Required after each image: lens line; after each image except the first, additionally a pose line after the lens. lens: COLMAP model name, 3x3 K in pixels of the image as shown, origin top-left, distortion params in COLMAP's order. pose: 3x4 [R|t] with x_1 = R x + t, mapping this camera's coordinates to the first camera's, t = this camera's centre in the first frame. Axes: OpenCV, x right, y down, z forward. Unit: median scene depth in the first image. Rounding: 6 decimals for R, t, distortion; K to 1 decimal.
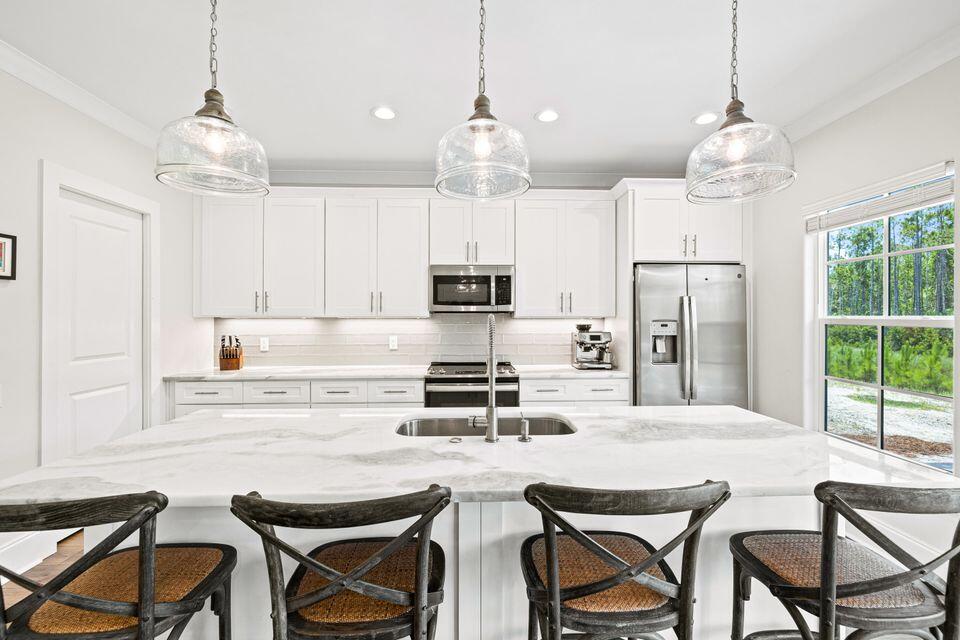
lens RADIAL K [[410.0, 0, 475.1], [0, 410.0, 314.9], [0, 0, 1]] dist [-0.002034, -0.000072]
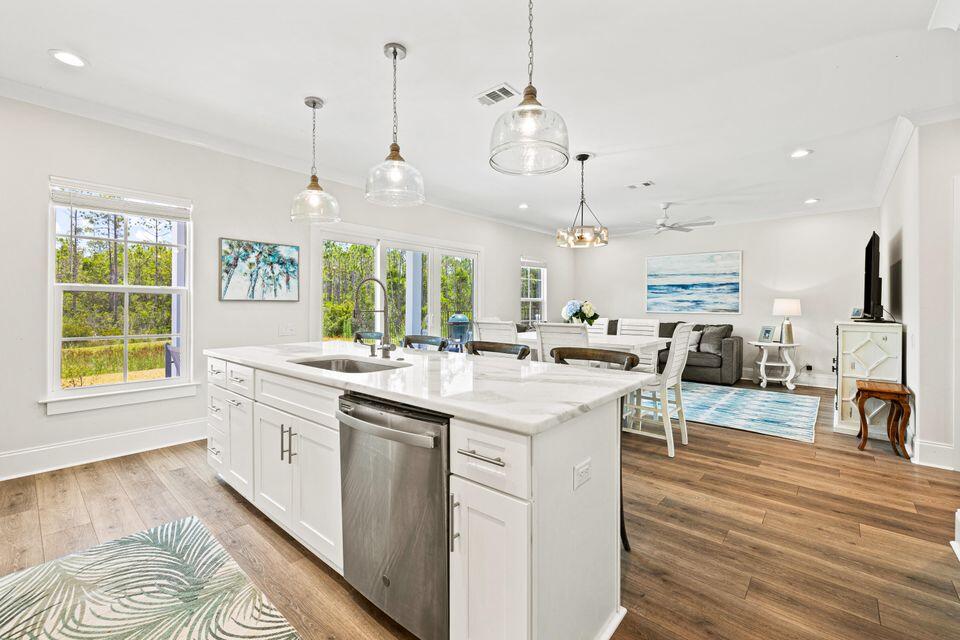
lens RADIAL K [[408.7, 0, 481.1], [0, 408.7, 304.9], [0, 0, 1]] dist [-0.000123, -0.000135]
pose [[-0.734268, -0.001383, 0.678859, -0.566455], [-0.005995, 0.999972, -0.004447, 0.046418], [-0.678834, -0.007335, -0.734255, 0.842106]]
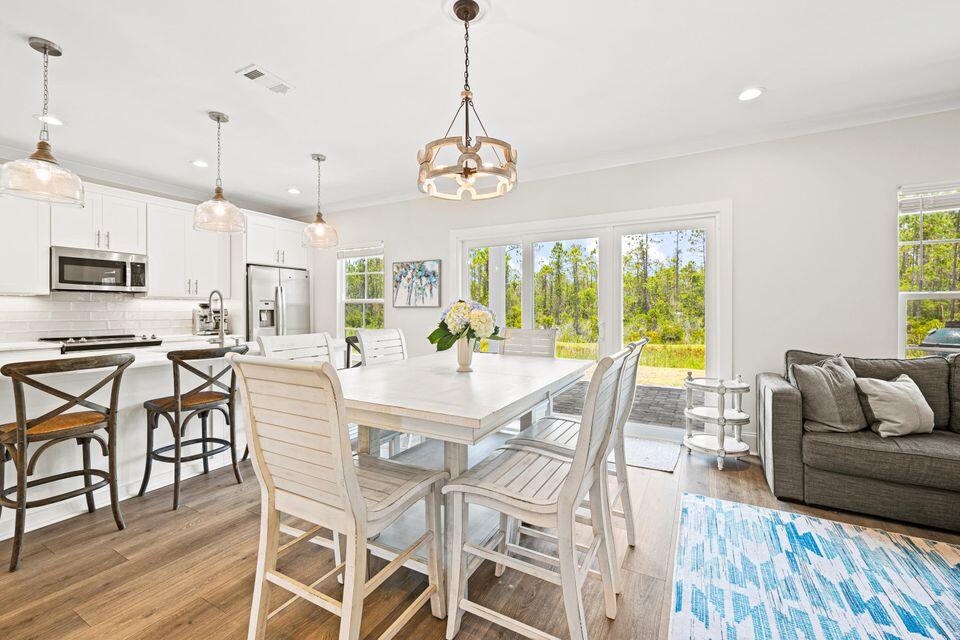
lens RADIAL K [[403.6, 0, 478.1], [0, 403.6, 316.2], [0, 0, 1]] dist [-0.000336, -0.000289]
pose [[0.511534, -0.012622, 0.859170, -0.465625], [-0.005061, 0.999831, 0.017701, 0.039679], [-0.859248, -0.013403, 0.511383, -0.522242]]
